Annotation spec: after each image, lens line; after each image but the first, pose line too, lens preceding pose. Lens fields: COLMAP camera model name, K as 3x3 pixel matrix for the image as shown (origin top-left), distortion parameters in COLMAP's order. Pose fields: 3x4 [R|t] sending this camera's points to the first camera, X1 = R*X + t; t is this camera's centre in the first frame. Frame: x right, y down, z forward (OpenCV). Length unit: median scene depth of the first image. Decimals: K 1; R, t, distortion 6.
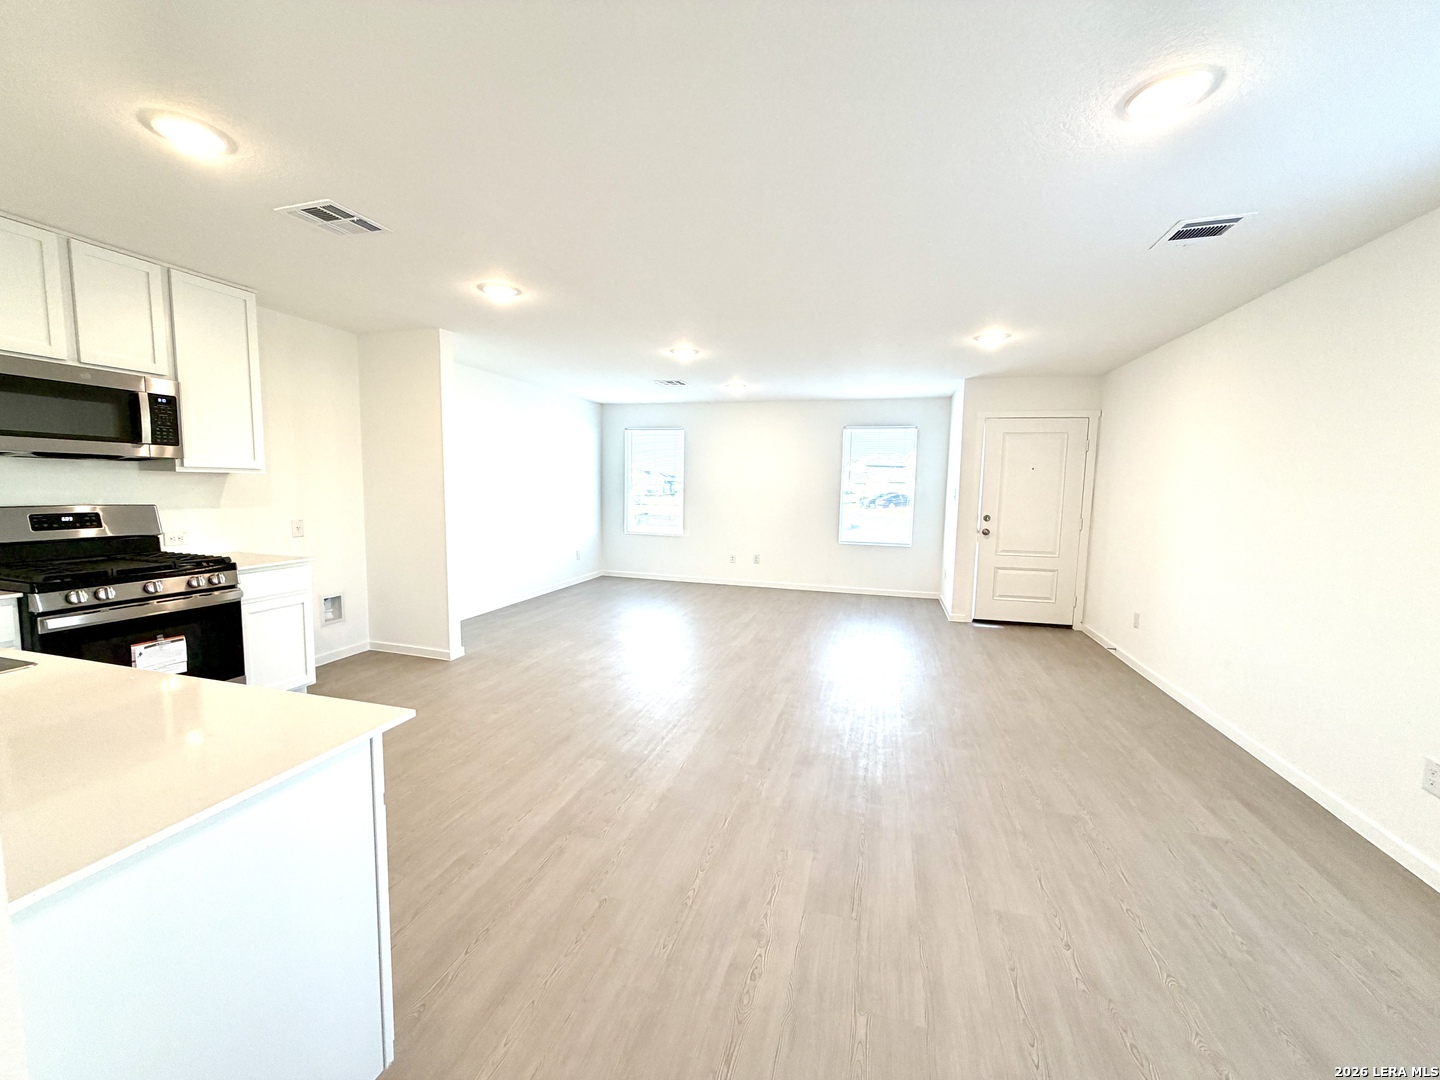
lens RADIAL K [[574.2, 0, 717.2], [0, 574.2, 544.1], [0, 0, 1]] dist [0.000069, -0.000005]
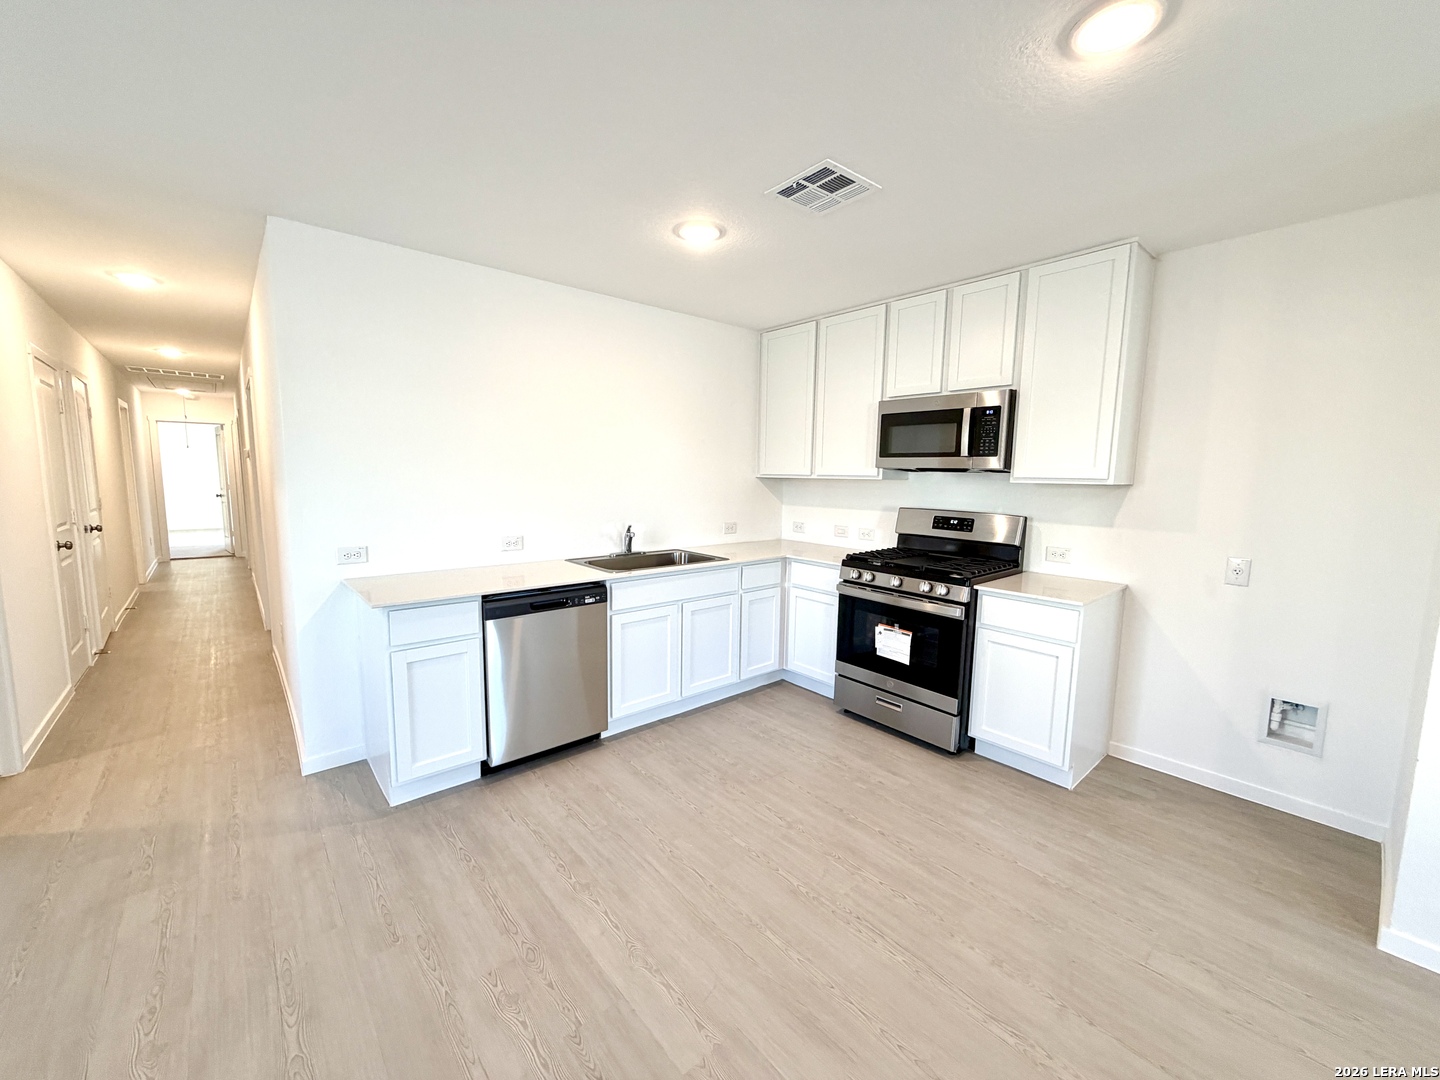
lens RADIAL K [[574.2, 0, 715.7], [0, 574.2, 540.8], [0, 0, 1]] dist [0.000069, -0.000005]
pose [[-0.549825, 0.070860, -0.832269, 0.148281], [-0.112016, 0.981139, 0.157537, -0.125822], [0.827735, 0.179845, -0.531518, 1.112874]]
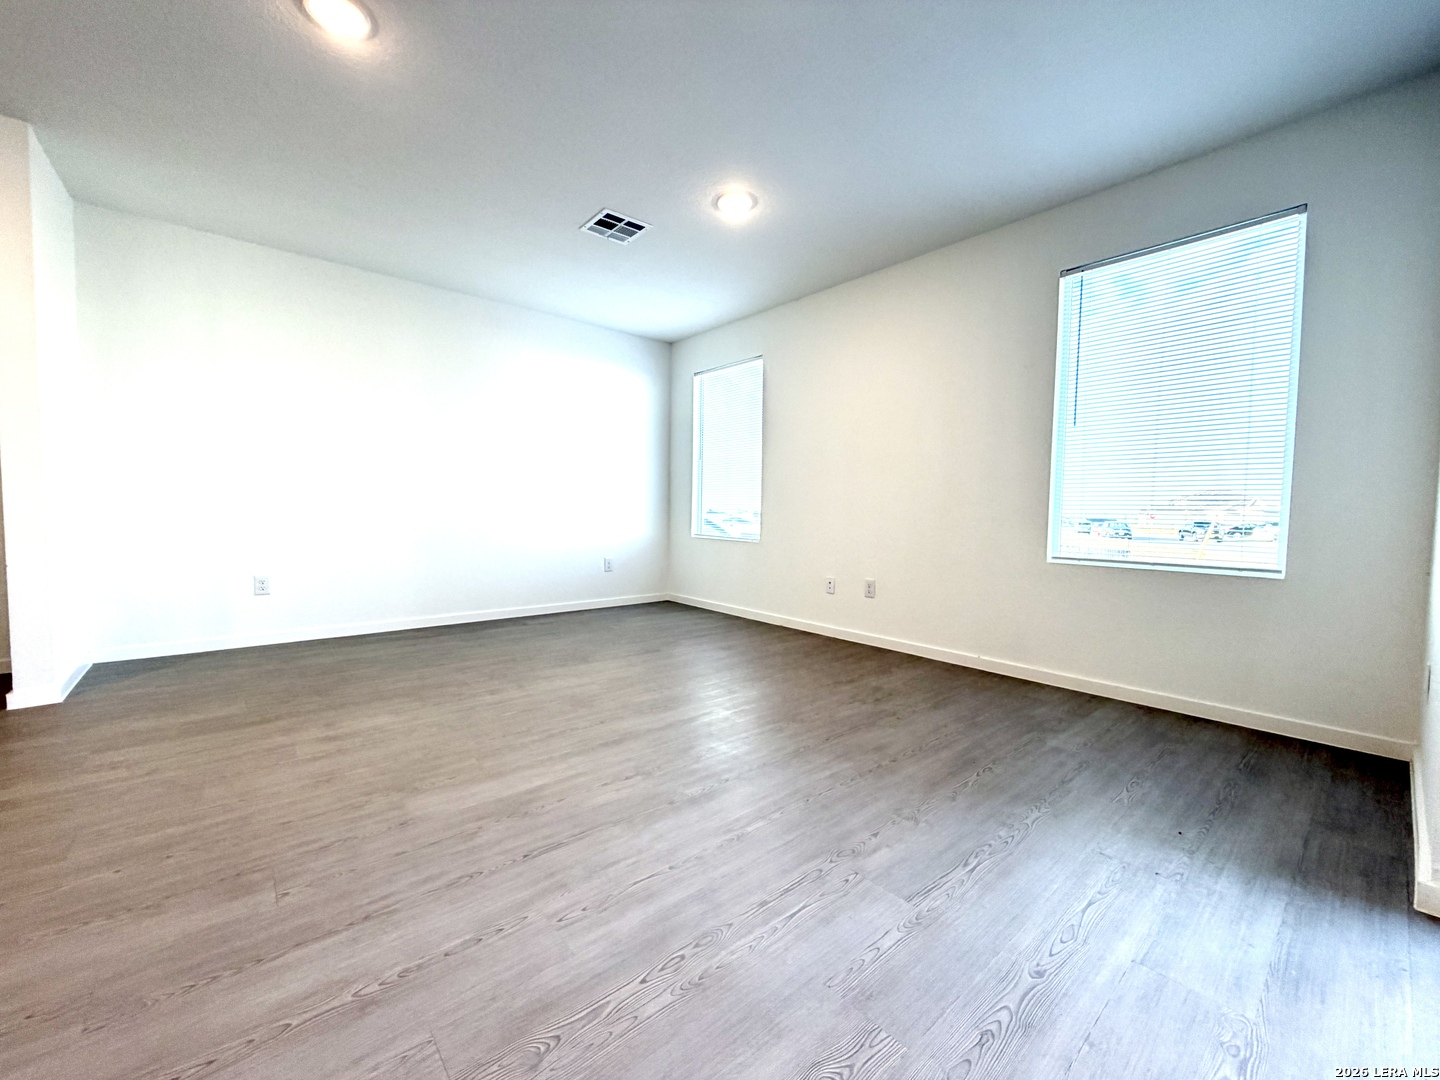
lens RADIAL K [[574.2, 0, 718.4], [0, 574.2, 542.8], [0, 0, 1]] dist [0.000069, -0.000005]
pose [[0.834148, 0.022823, -0.551068, 0.584229], [-0.057214, 0.997334, -0.045298, 0.039853], [0.548565, 0.069314, 0.833230, 1.293715]]
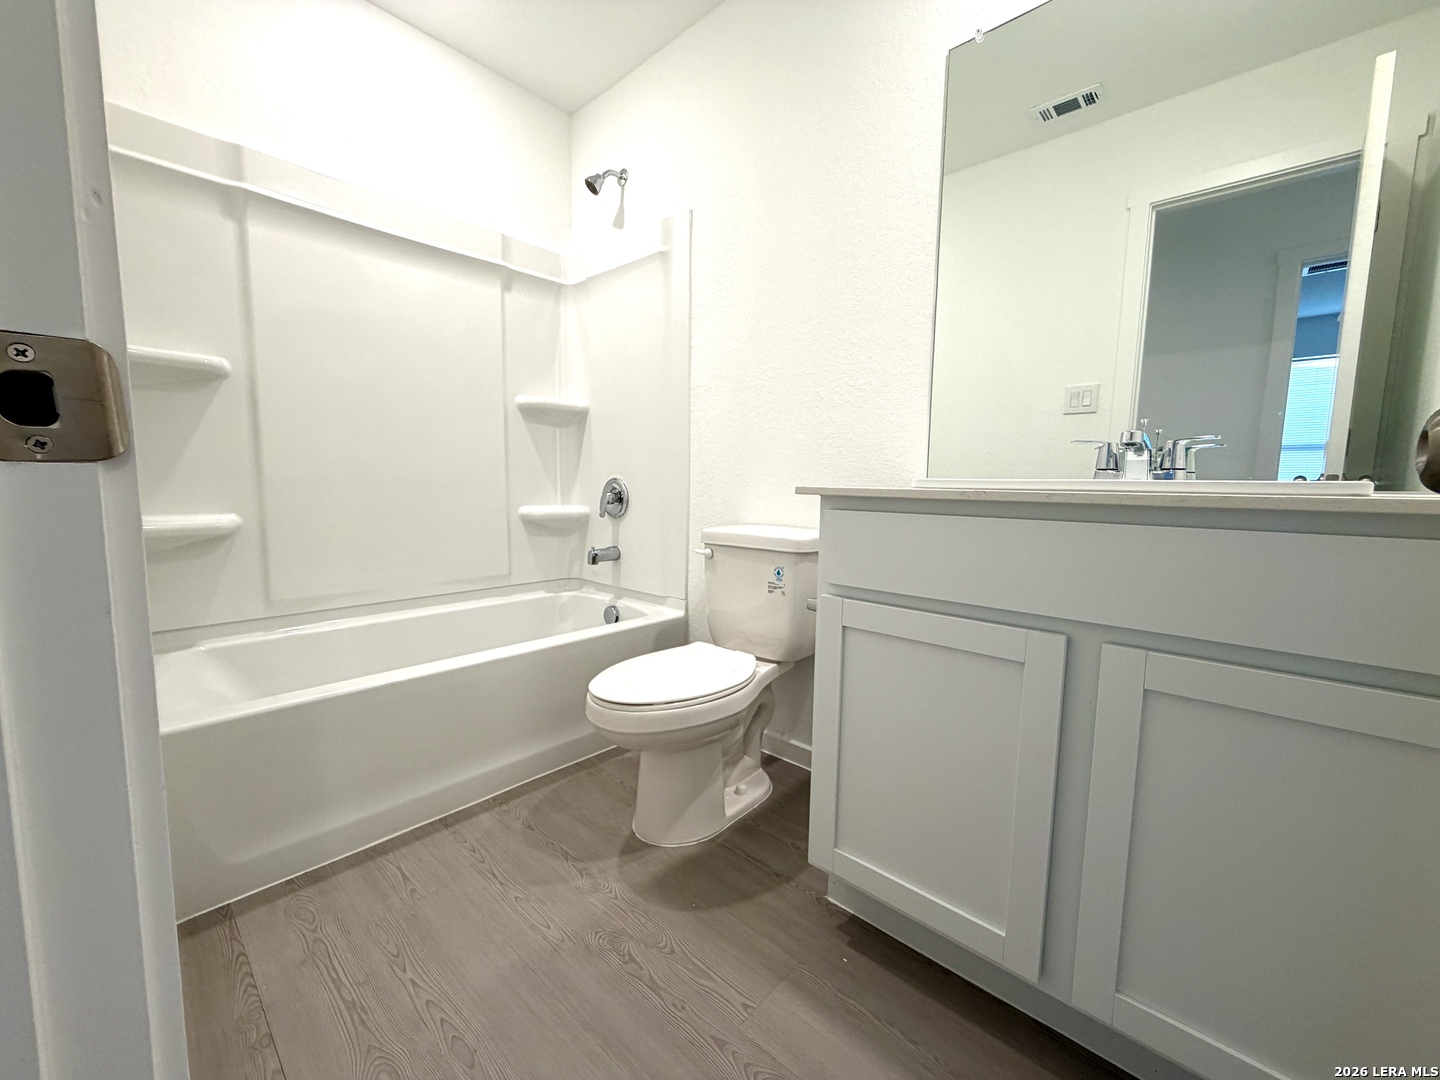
lens RADIAL K [[574.2, 0, 735.2], [0, 574.2, 545.8], [0, 0, 1]] dist [0.000069, -0.000005]
pose [[-0.447481, 0.075149, -0.891130, 0.623277], [-0.106675, 0.984863, 0.136620, 0.001795], [0.887908, 0.156196, -0.432691, 1.662297]]
